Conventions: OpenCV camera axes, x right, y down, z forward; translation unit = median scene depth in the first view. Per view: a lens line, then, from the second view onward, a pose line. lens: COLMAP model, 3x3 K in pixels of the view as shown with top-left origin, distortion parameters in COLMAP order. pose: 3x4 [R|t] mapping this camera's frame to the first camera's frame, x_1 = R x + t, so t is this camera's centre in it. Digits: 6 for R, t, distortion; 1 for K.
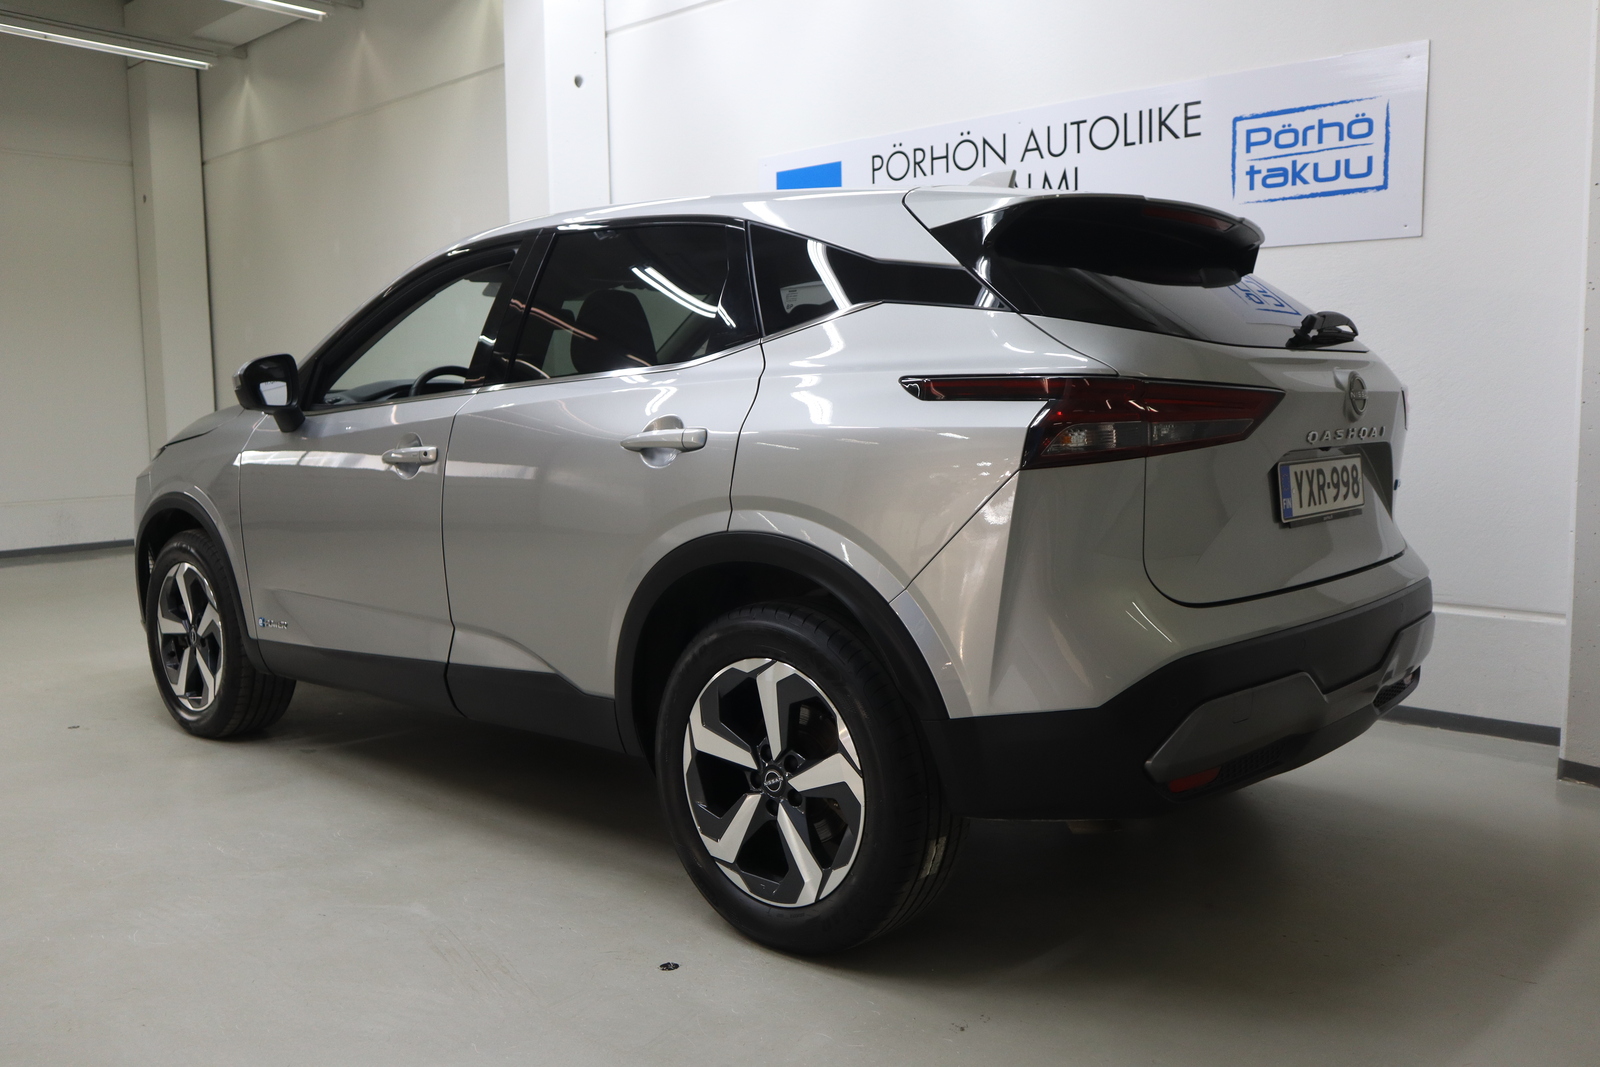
lens RADIAL K [[1356.6, 0, 799.9], [0, 1356.6, 530.5], [0, 0, 1]] dist [-0.055821, 0.053588]
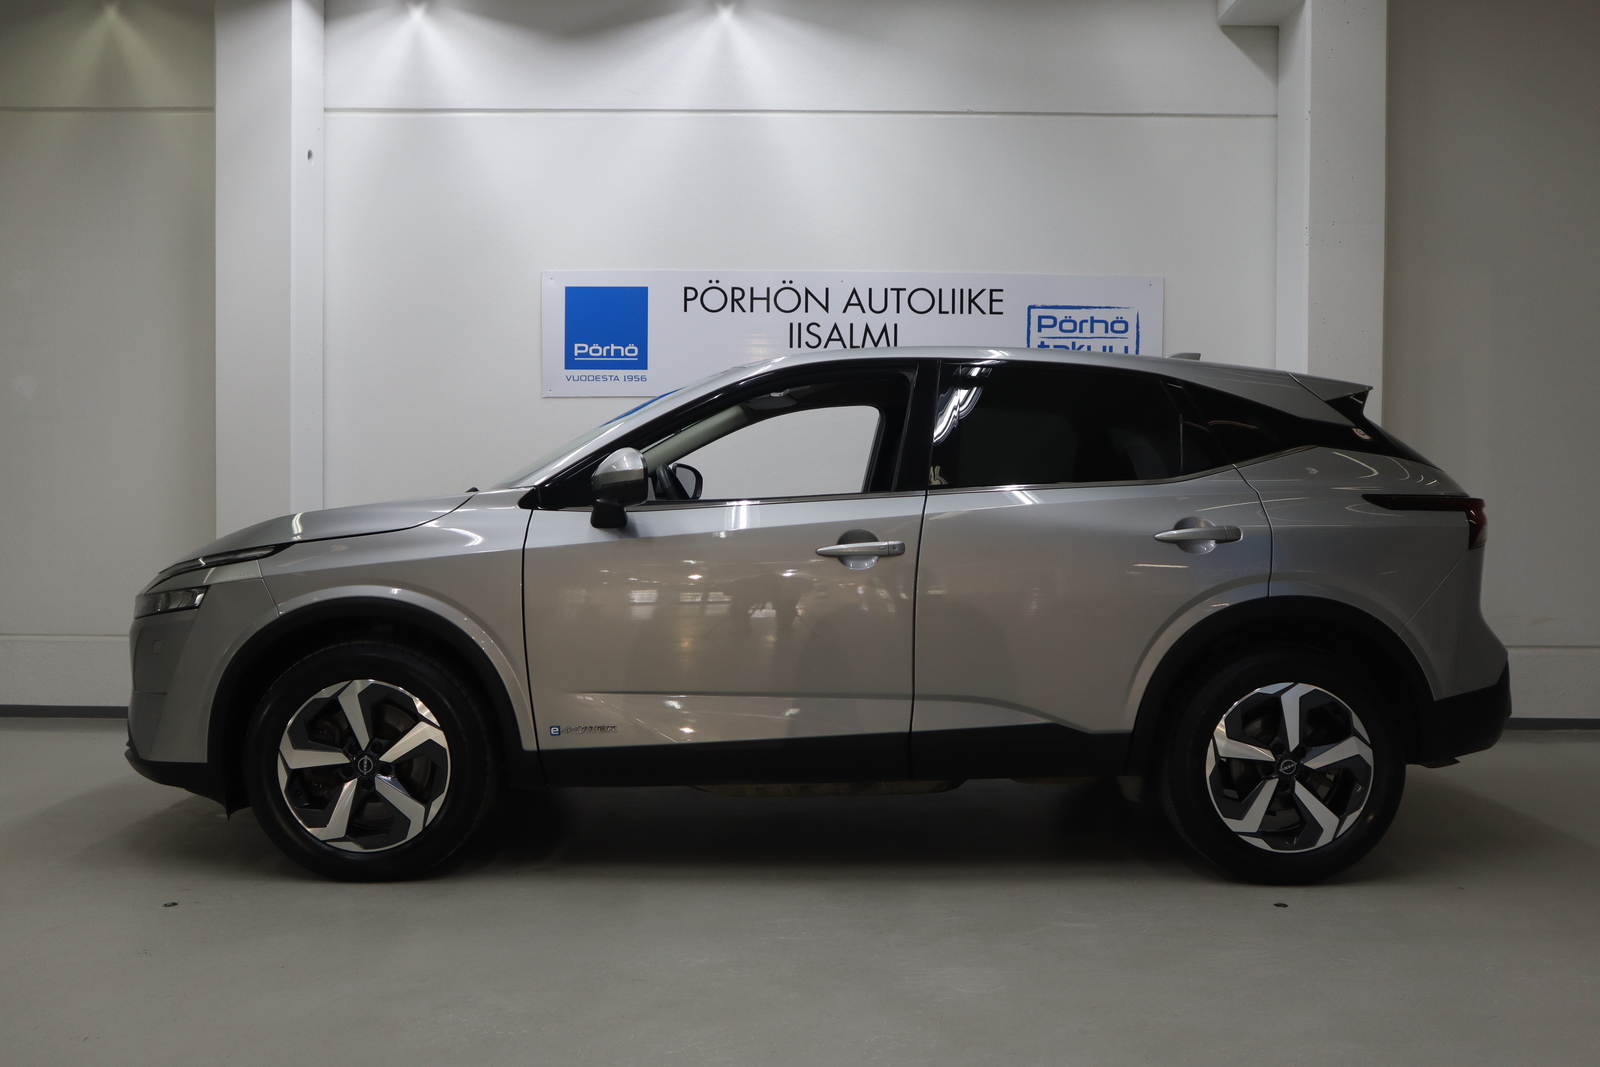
lens RADIAL K [[1356.6, 0, 801.5], [0, 1356.6, 546.2], [0, 0, 1]] dist [-0.055821, 0.053588]
pose [[0.727007, -0.005356, 0.686610, -0.829137], [0.051289, 0.997600, -0.046524, -0.006980], [-0.684712, 0.069039, 0.725536, 0.171155]]
